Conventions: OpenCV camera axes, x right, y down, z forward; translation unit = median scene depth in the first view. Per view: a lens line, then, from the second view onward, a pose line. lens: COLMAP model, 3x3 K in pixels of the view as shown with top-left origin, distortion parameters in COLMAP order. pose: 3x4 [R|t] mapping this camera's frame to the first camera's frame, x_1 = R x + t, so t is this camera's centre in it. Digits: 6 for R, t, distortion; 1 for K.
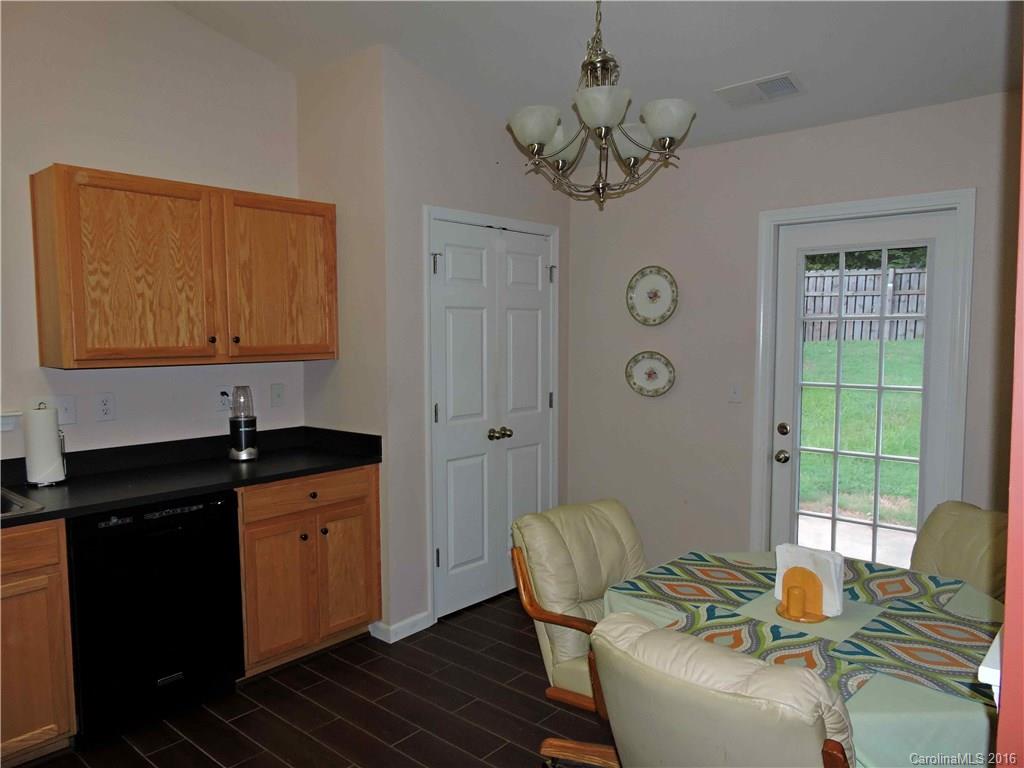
lens RADIAL K [[733.2, 0, 512.0], [0, 733.2, 384.0], [0, 0, 1]] dist [0.003560, 0.004856]
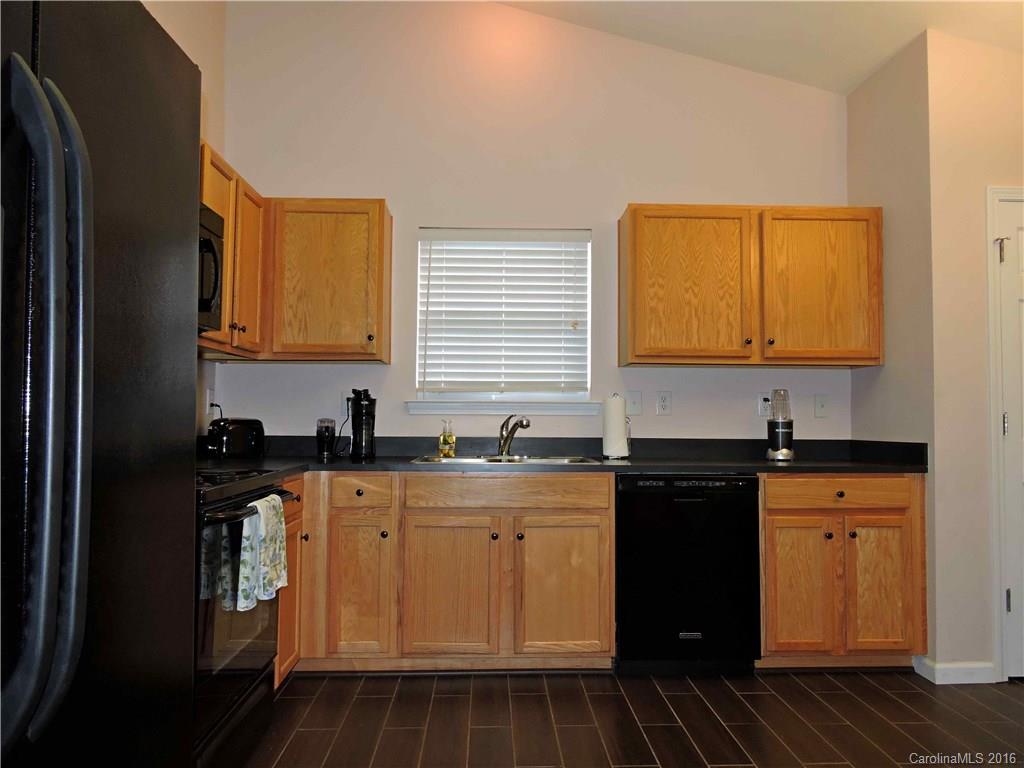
lens RADIAL K [[731.0, 0, 512.0], [0, 731.0, 384.0], [0, 0, 1]] dist [-0.005102, 0.000038]
pose [[0.685328, -0.026193, -0.727763, 0.134650], [-0.064664, 0.993217, -0.096641, 0.125380], [0.725358, 0.113291, 0.678986, 0.013965]]
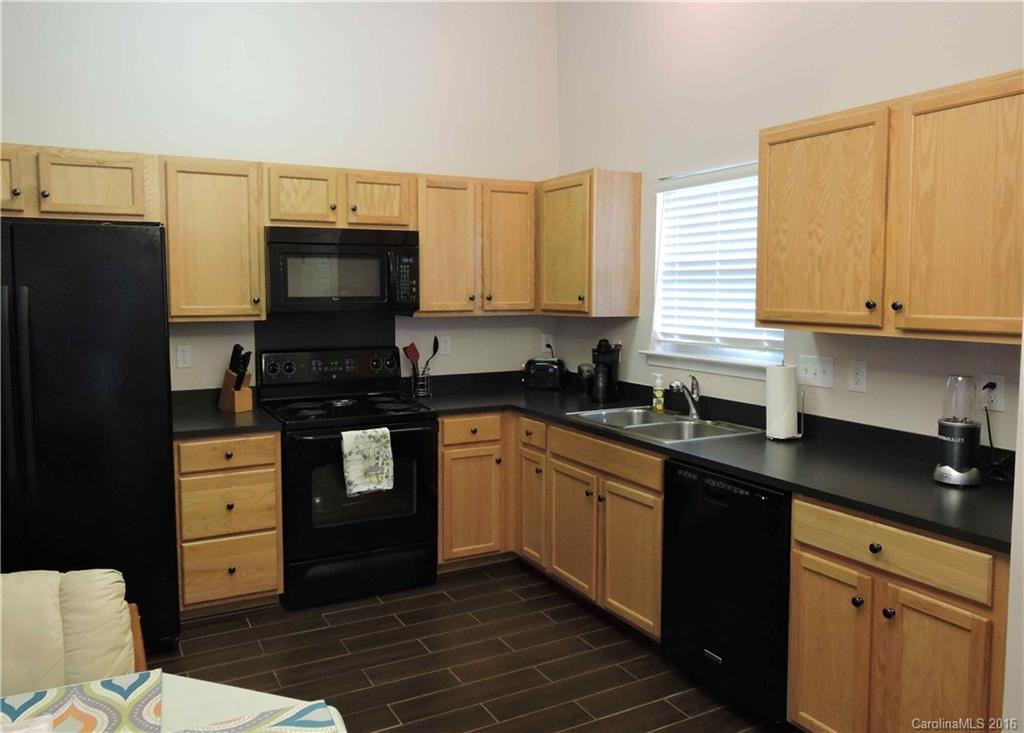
lens RADIAL K [[781.3, 0, 523.7], [0, 781.3, 341.9], [0, 0, 1]] dist [-0.009953, -0.002700]
pose [[-0.338736, 0.069207, -0.938333, 0.454218], [-0.069114, 0.992767, 0.098171, -0.073405], [0.938340, 0.098106, -0.331503, 0.899040]]
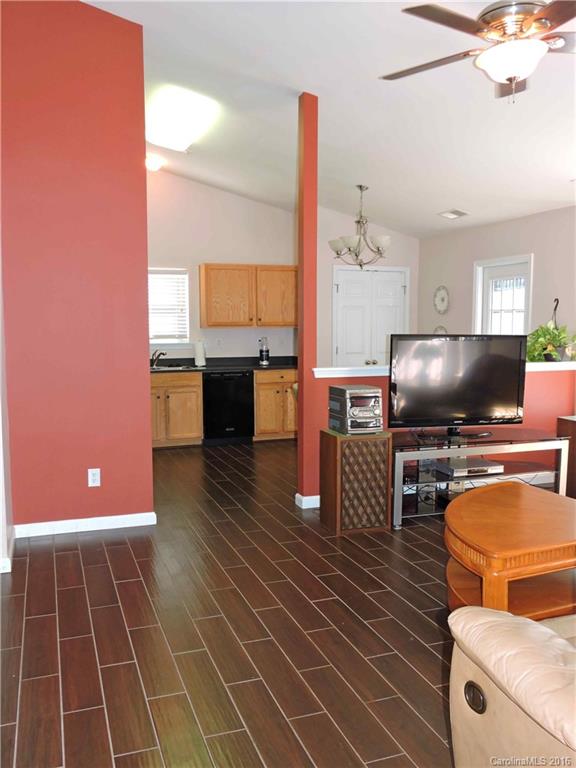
lens RADIAL K [[655.3, 0, 288.0], [0, 655.3, 384.0], [0, 0, 1]] dist [-0.002587, 0.000847]
pose [[0.878875, 0.045110, -0.474915, 0.876101], [-0.035535, 0.998944, 0.029123, 0.103880], [0.475727, -0.008719, 0.879550, -1.089020]]
